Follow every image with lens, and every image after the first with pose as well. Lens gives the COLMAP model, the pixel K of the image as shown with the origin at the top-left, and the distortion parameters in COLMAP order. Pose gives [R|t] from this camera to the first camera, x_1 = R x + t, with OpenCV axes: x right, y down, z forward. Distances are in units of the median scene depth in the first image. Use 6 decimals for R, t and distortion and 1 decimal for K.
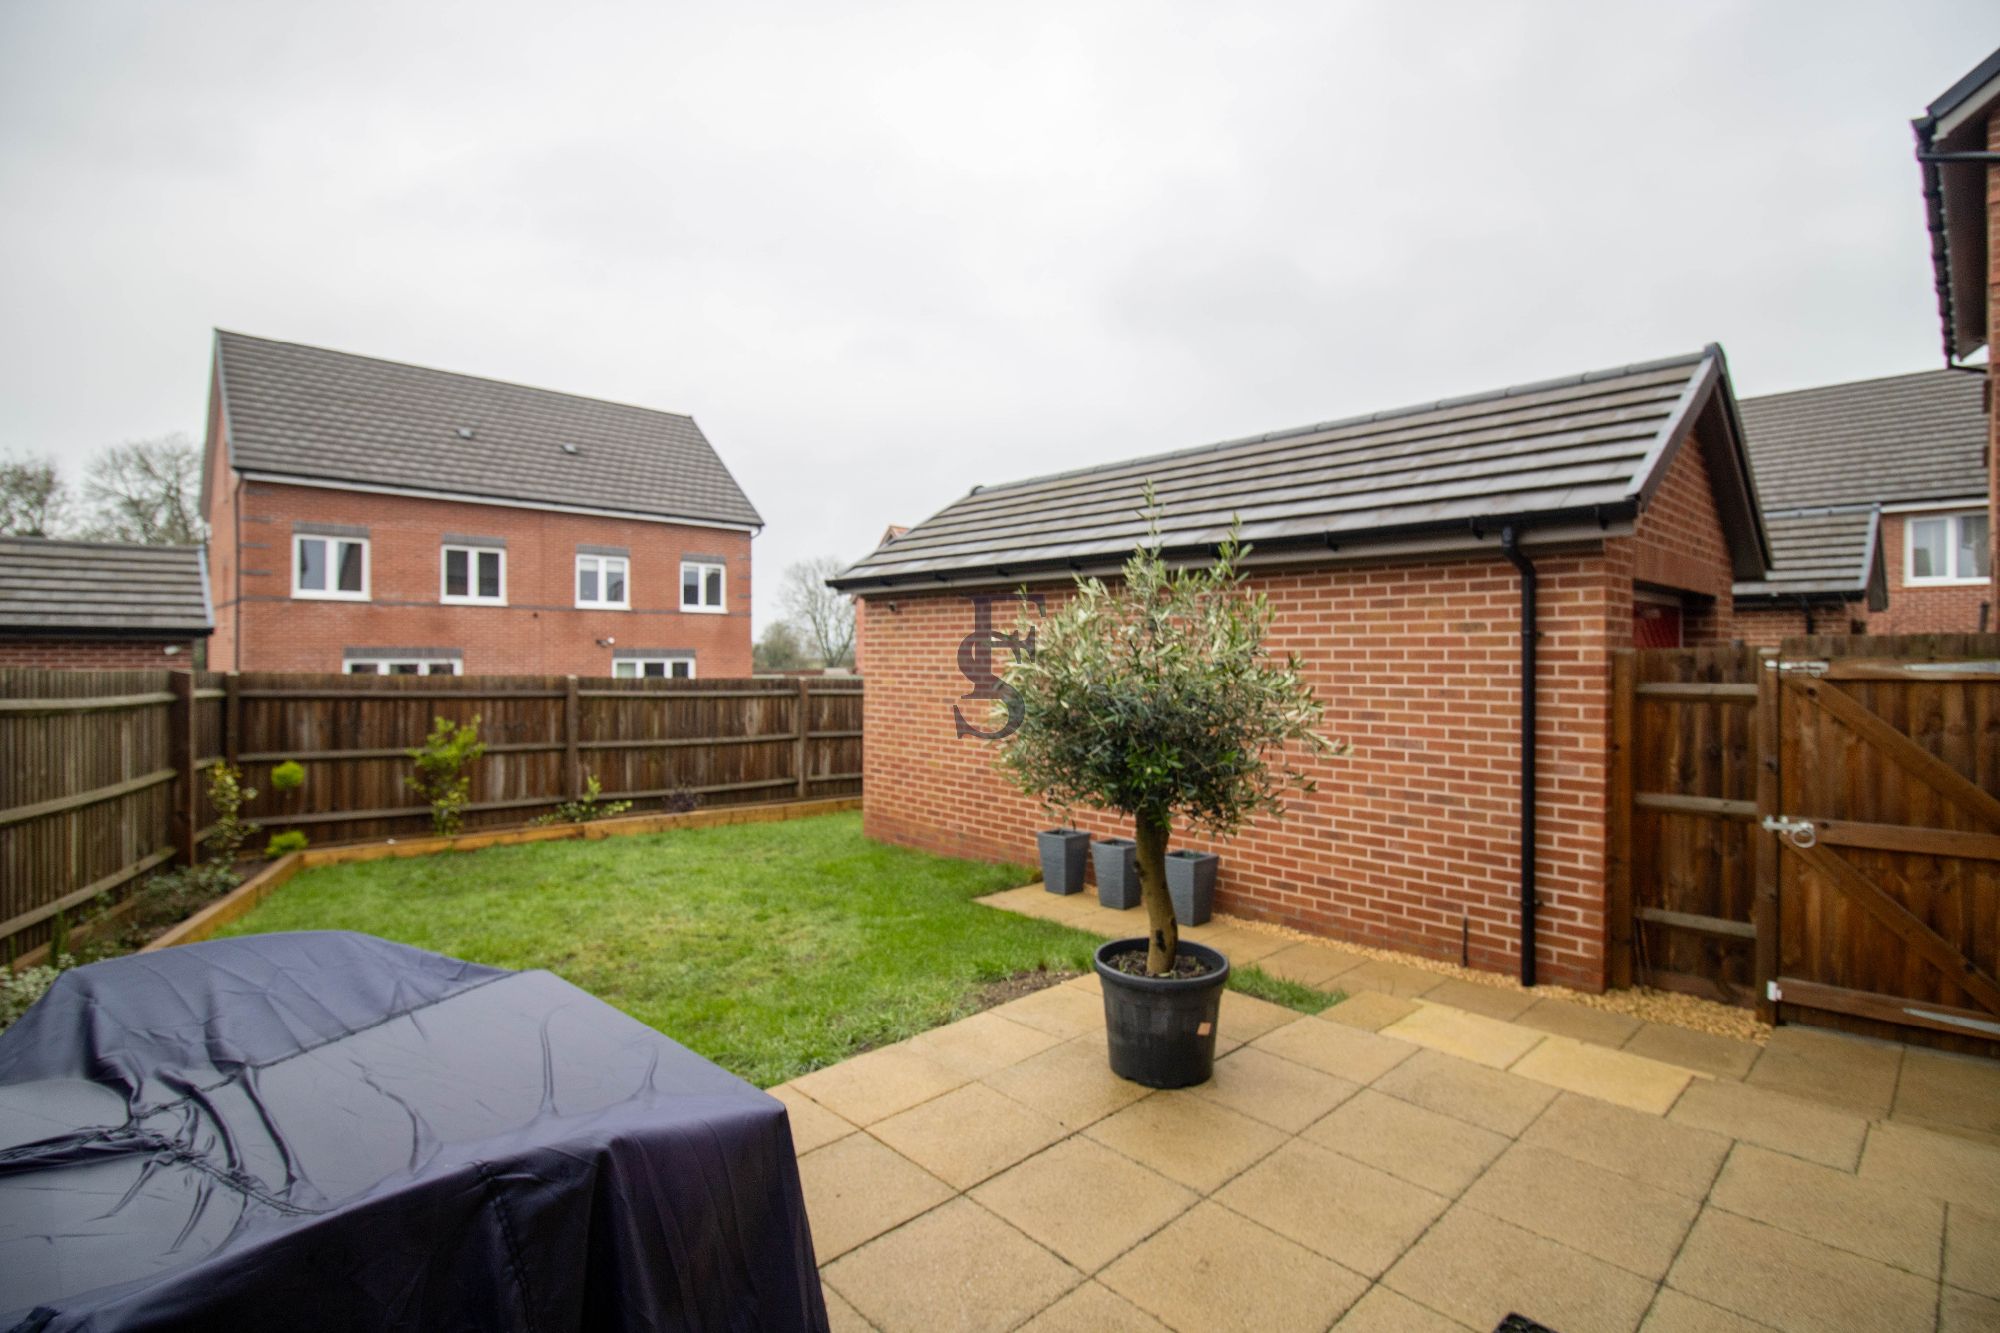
lens RADIAL K [[923.5, 0, 1009.0], [0, 923.5, 657.9], [0, 0, 1]] dist [-0.026232, -0.003175]
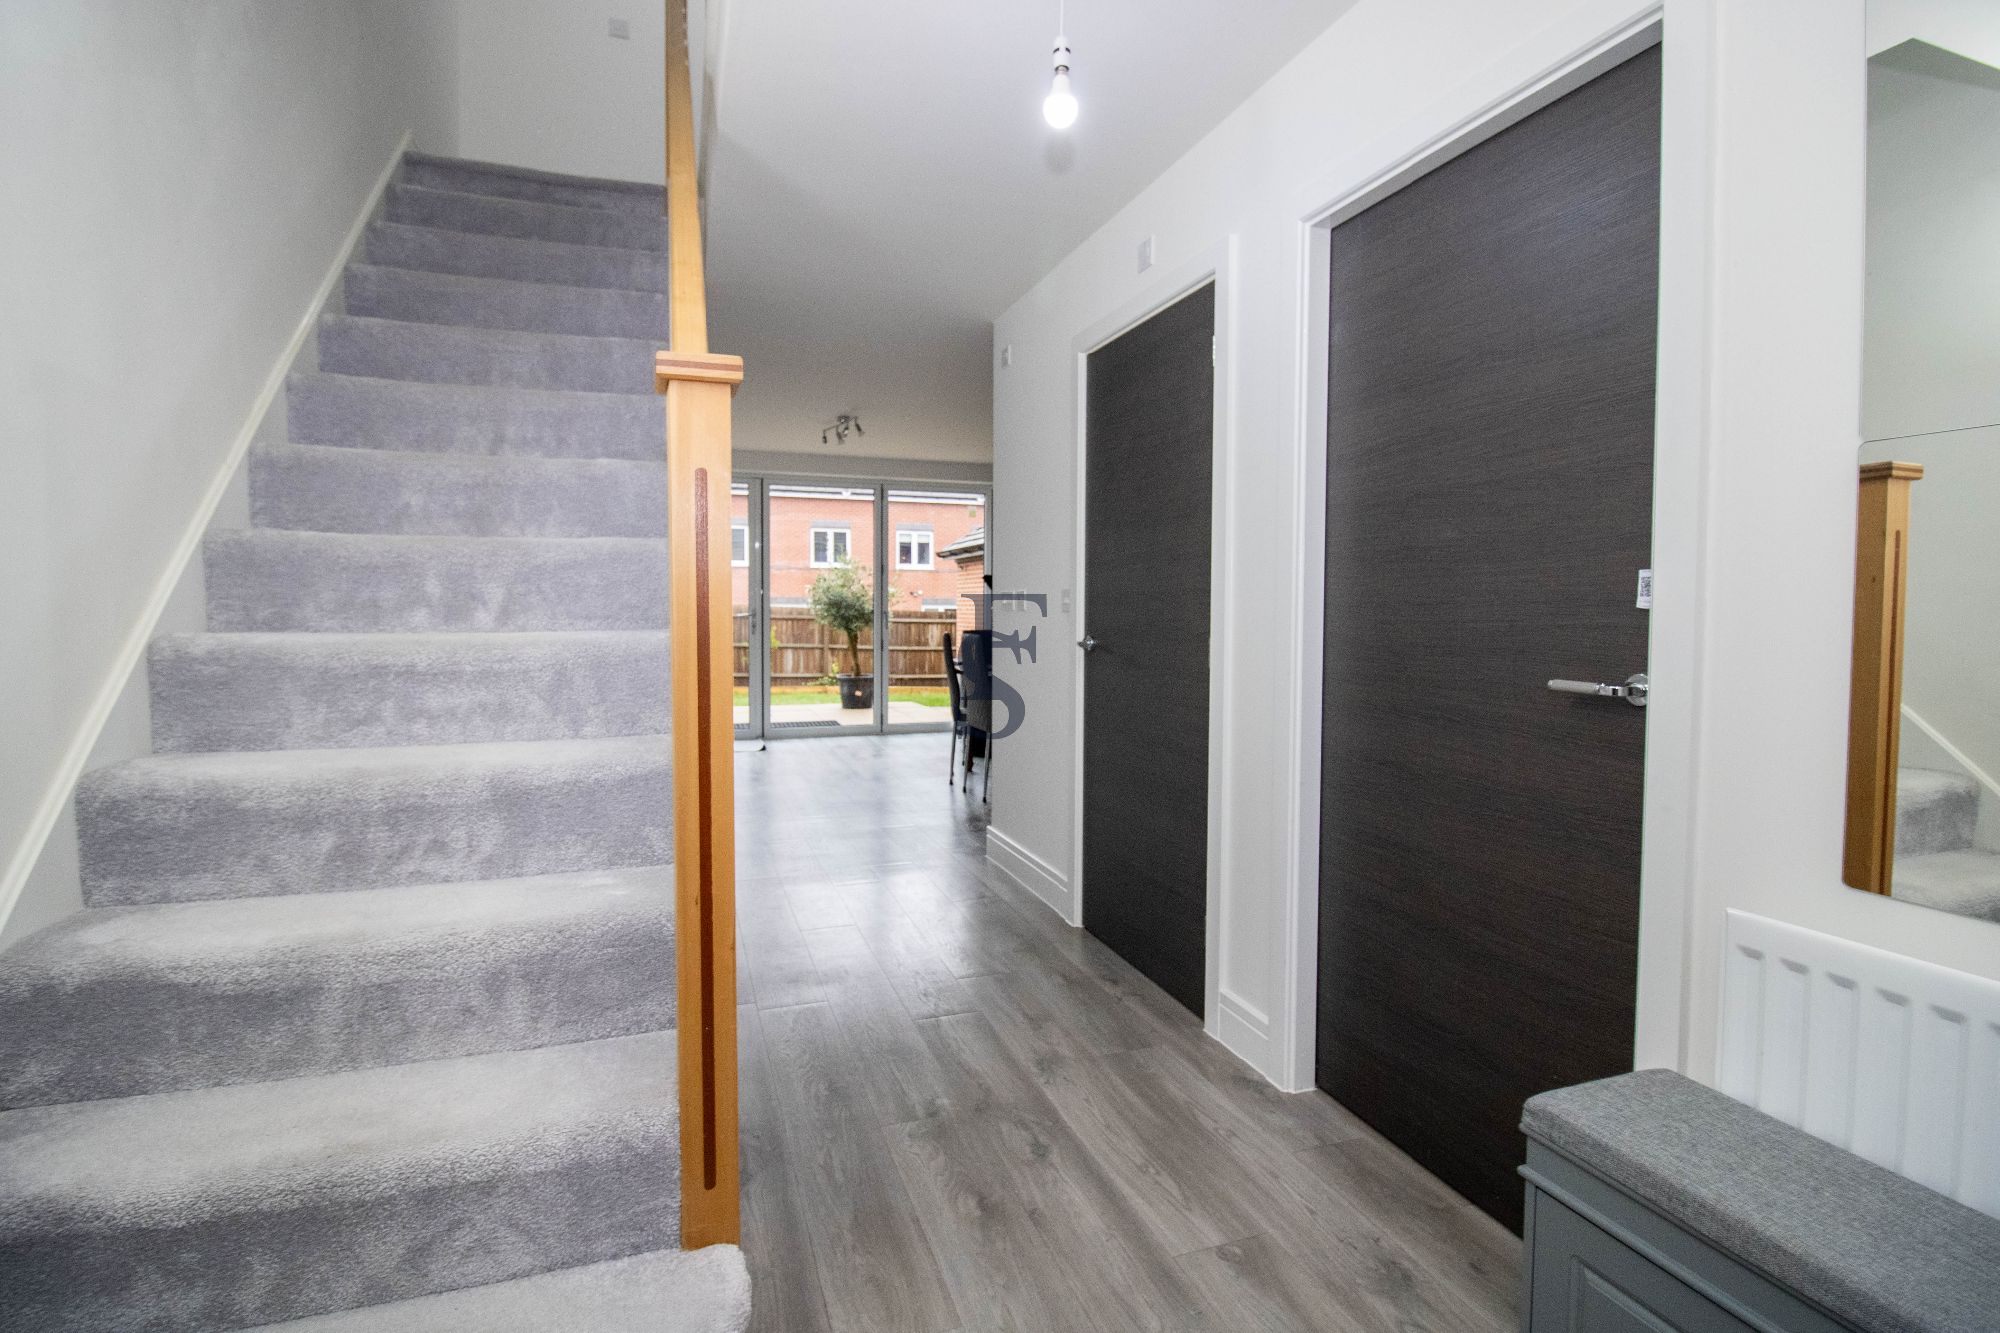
lens RADIAL K [[923.5, 0, 993.4], [0, 923.5, 662.2], [0, 0, 1]] dist [-0.026232, -0.003175]
pose [[0.909252, 0.024863, -0.415502, 0.617704], [-0.003021, 0.998582, 0.053142, 0.030207], [0.416234, -0.047065, 0.908038, -0.554542]]
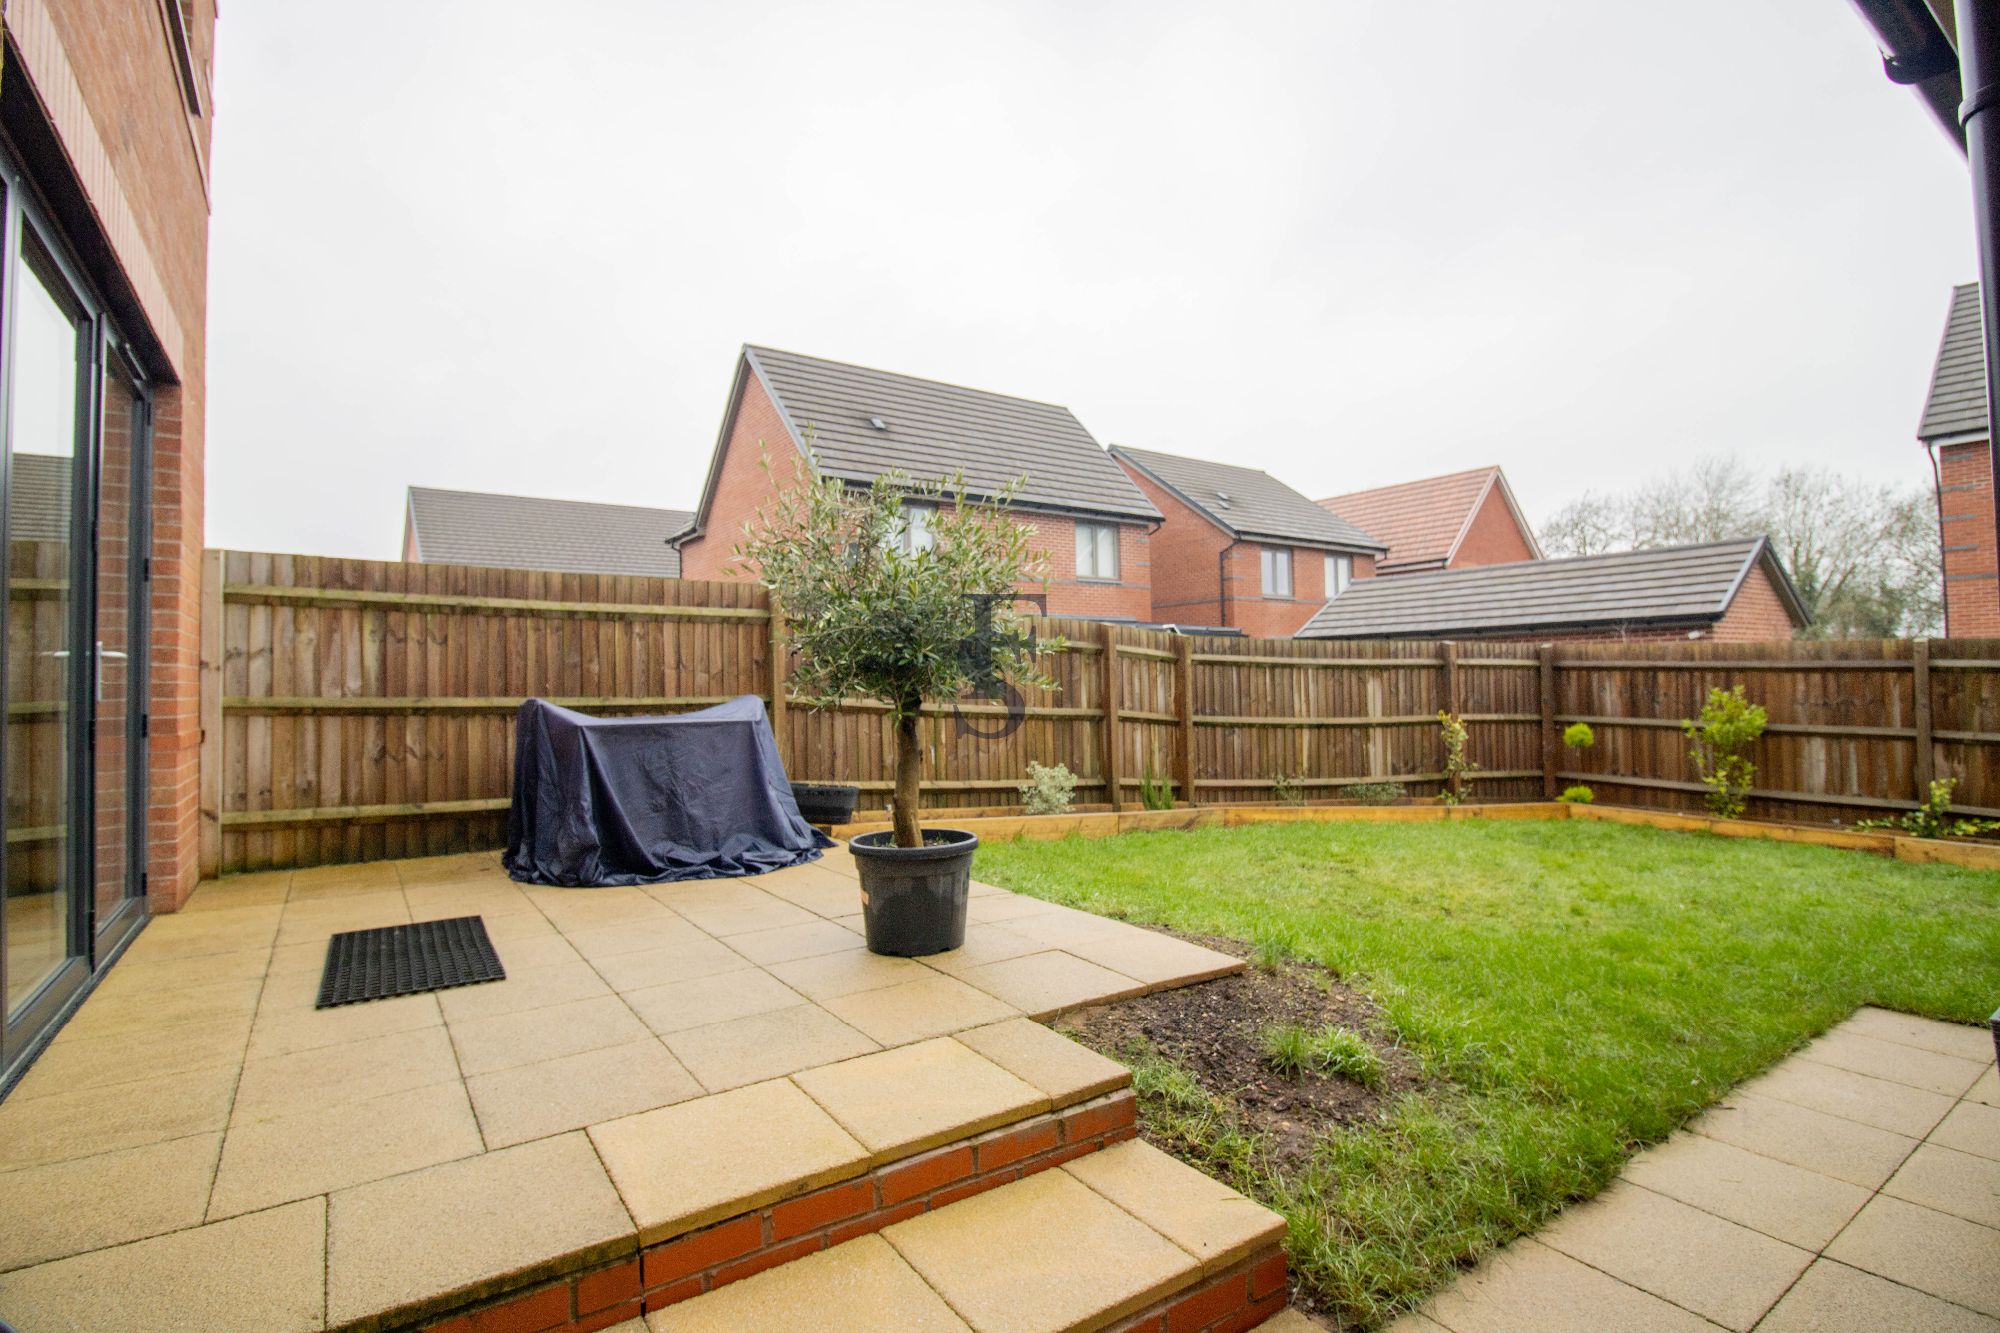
lens RADIAL K [[923.5, 0, 983.7], [0, 923.5, 654.4], [0, 0, 1]] dist [-0.026232, -0.003175]
pose [[-0.142366, -0.026172, -0.989468, 0.362851], [0.014089, 0.999495, -0.028465, 0.043126], [0.989714, -0.017994, -0.141925, 0.369907]]
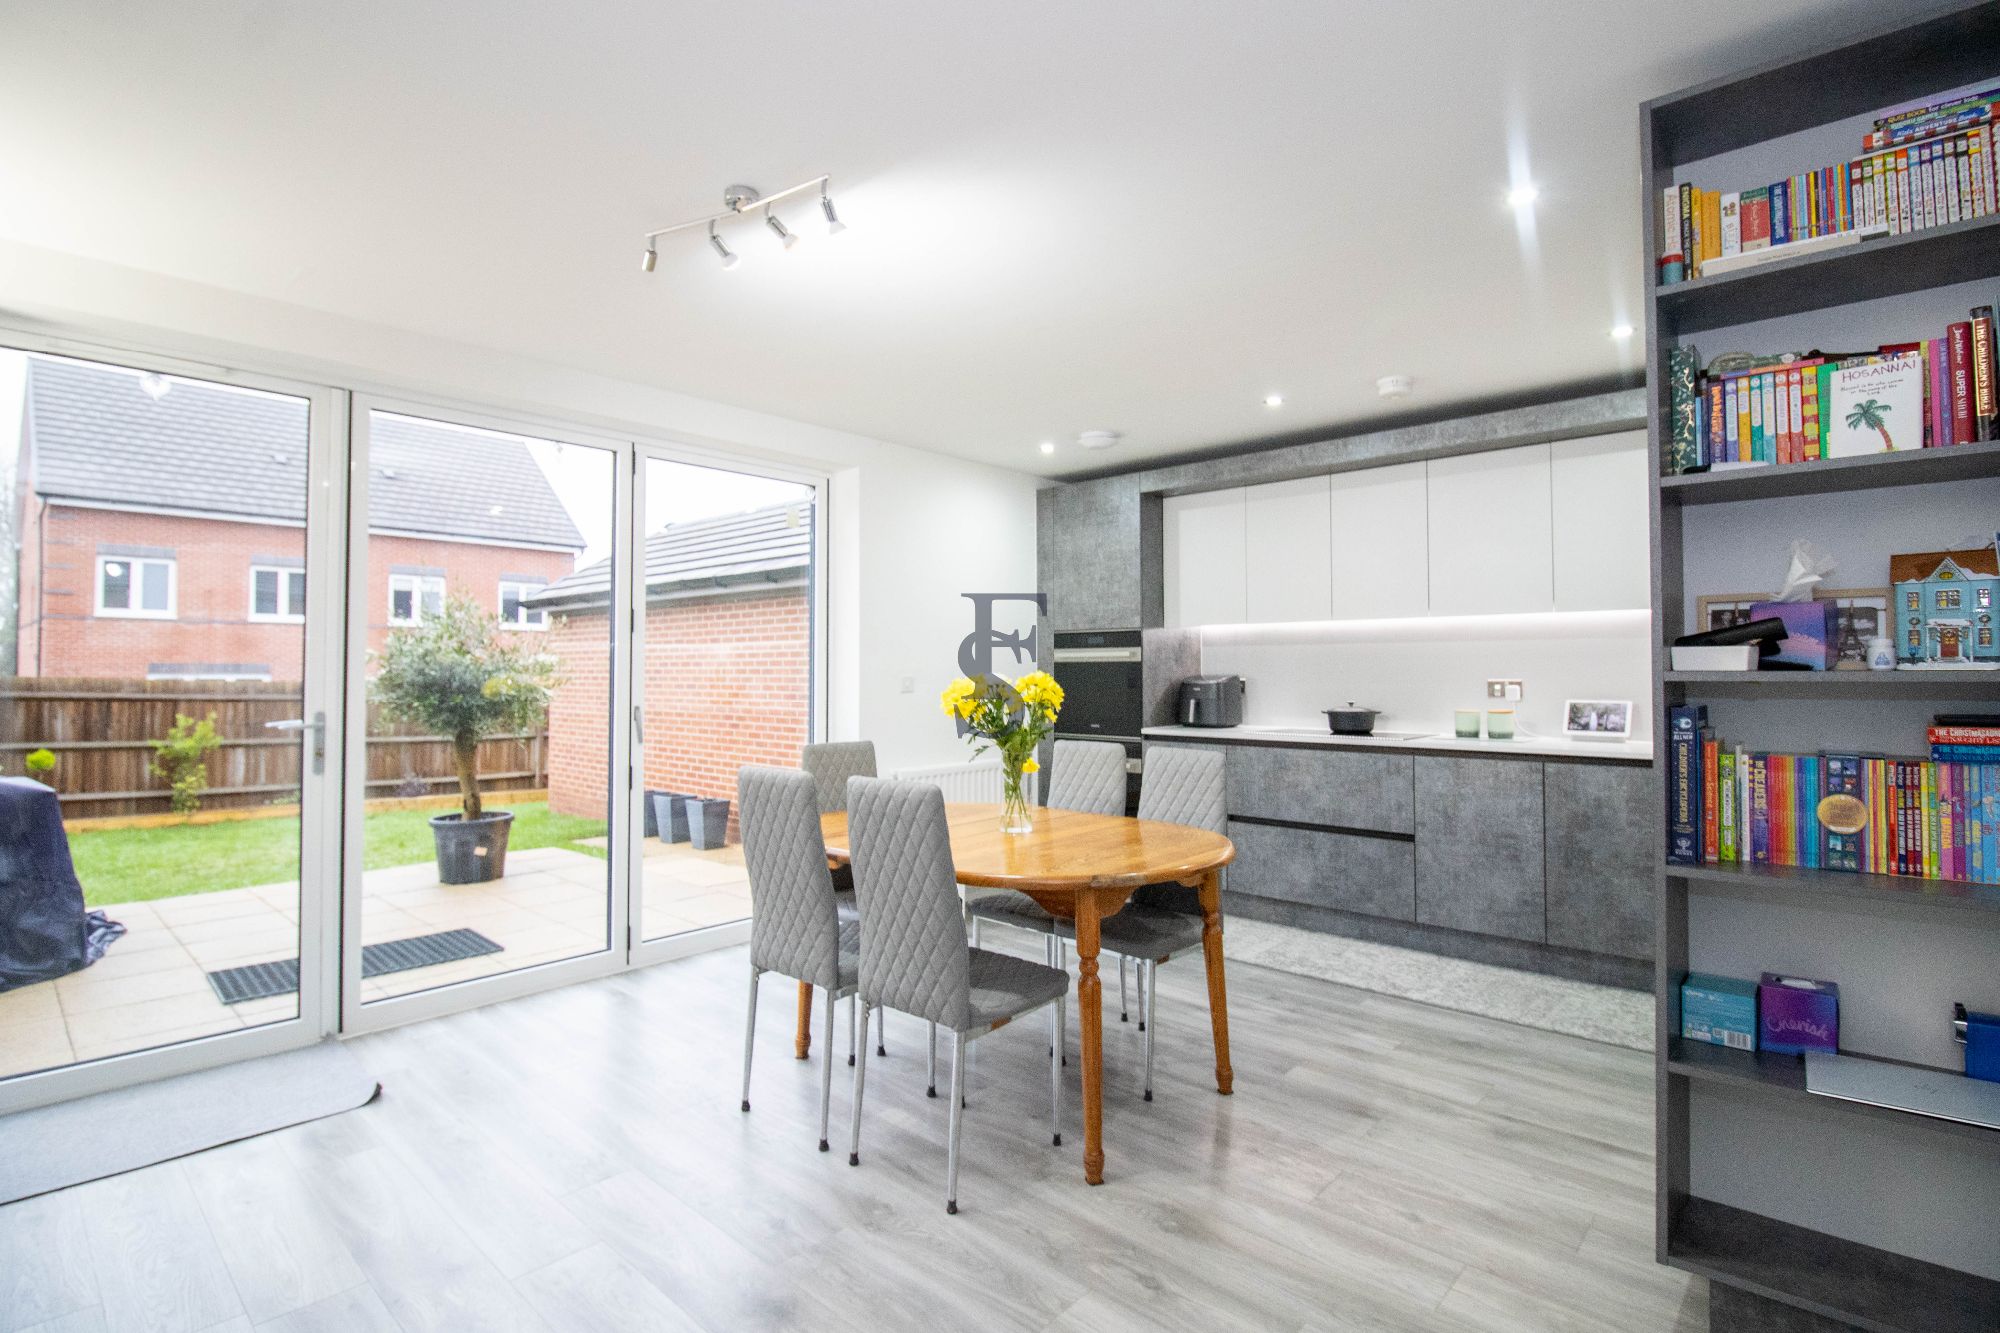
lens RADIAL K [[923.5, 0, 994.0], [0, 923.5, 665.9], [0, 0, 1]] dist [-0.026232, -0.003175]
pose [[0.996129, -0.002452, 0.087874, 0.317568], [0.003565, 0.999915, -0.012514, 0.017848], [-0.087835, 0.012779, 0.996053, -0.260009]]
